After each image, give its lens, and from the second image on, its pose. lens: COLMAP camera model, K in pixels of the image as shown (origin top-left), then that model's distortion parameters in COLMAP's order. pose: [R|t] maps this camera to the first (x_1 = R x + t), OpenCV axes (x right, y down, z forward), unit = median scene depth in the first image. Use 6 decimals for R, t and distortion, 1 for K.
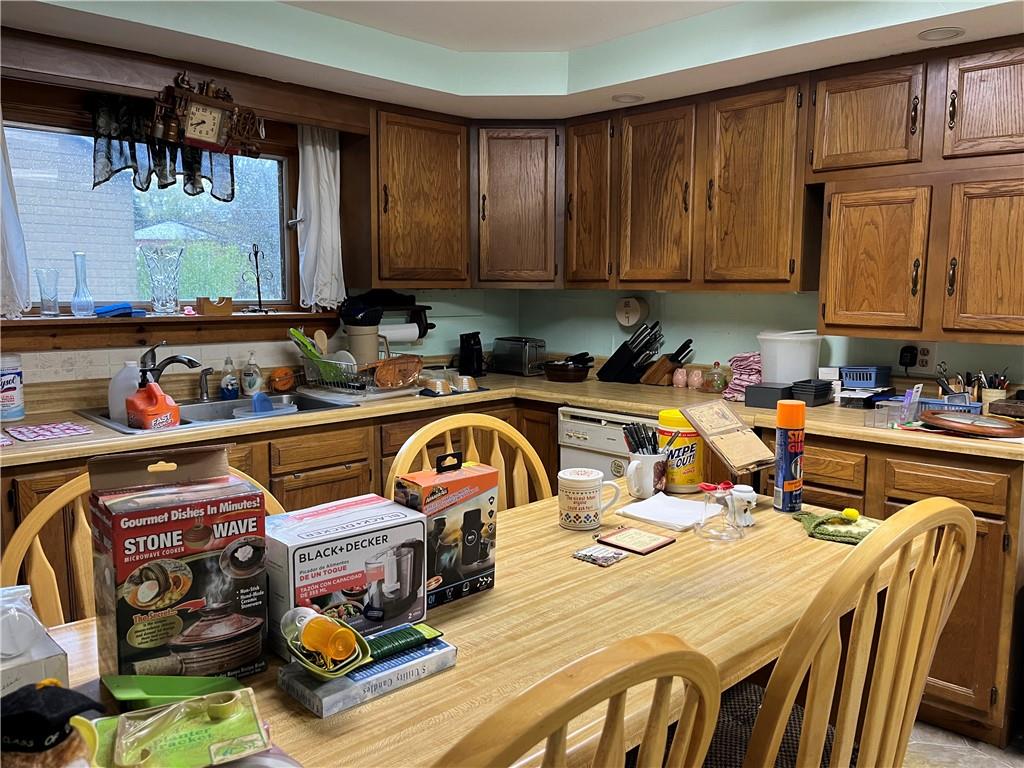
lens RADIAL K [[778.6, 0, 521.0], [0, 778.6, 383.9], [0, 0, 1]] dist [0.039872, -0.039653]
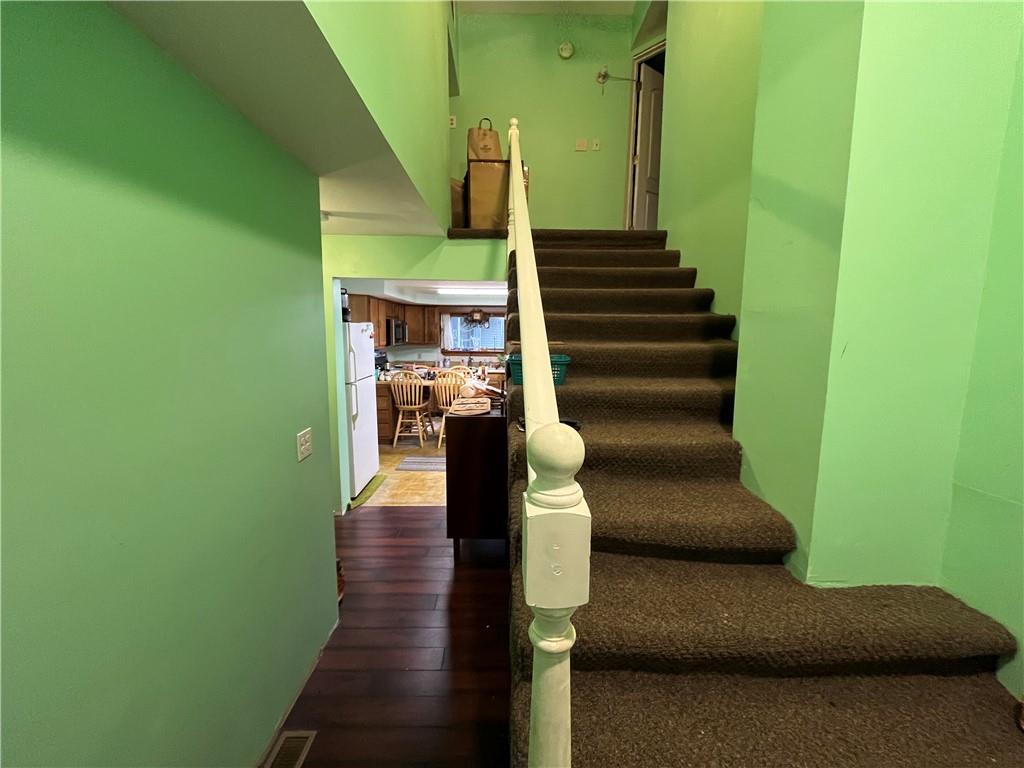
lens RADIAL K [[416.0, 0, 509.9], [0, 416.0, 384.6], [0, 0, 1]] dist [-0.002199, -0.000594]
pose [[0.710400, 0.096743, -0.697118, 1.764249], [-0.096662, 0.994533, 0.039513, 0.007330], [0.697129, 0.039315, 0.715867, -0.872624]]
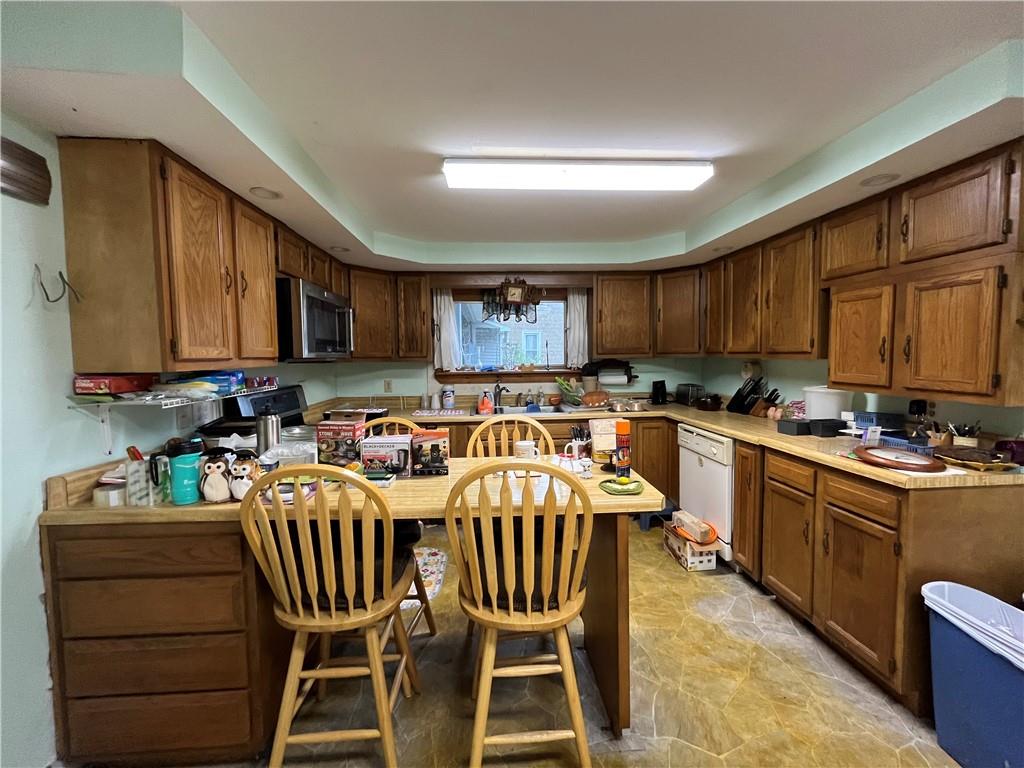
lens RADIAL K [[416.0, 0, 509.0], [0, 416.0, 379.8], [0, 0, 1]] dist [-0.002199, -0.000594]
pose [[0.751494, 0.024866, -0.659272, 0.440025], [-0.064175, 0.997306, -0.035537, -0.012831], [0.656612, 0.069015, 0.751065, 0.014451]]
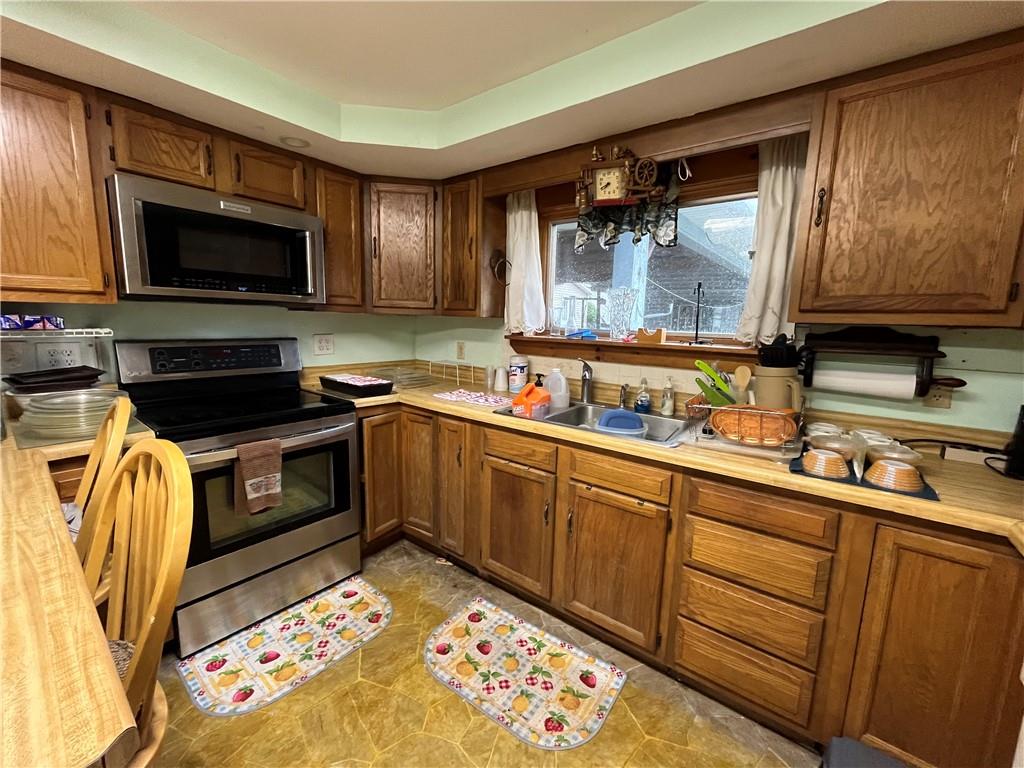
lens RADIAL K [[416.0, 0, 509.1], [0, 416.0, 380.8], [0, 0, 1]] dist [-0.002199, -0.000594]
pose [[0.132460, 0.139832, -0.981275, 0.246096], [-0.150604, 0.981344, 0.119512, -0.081004], [0.979680, 0.131953, 0.151048, 0.755668]]
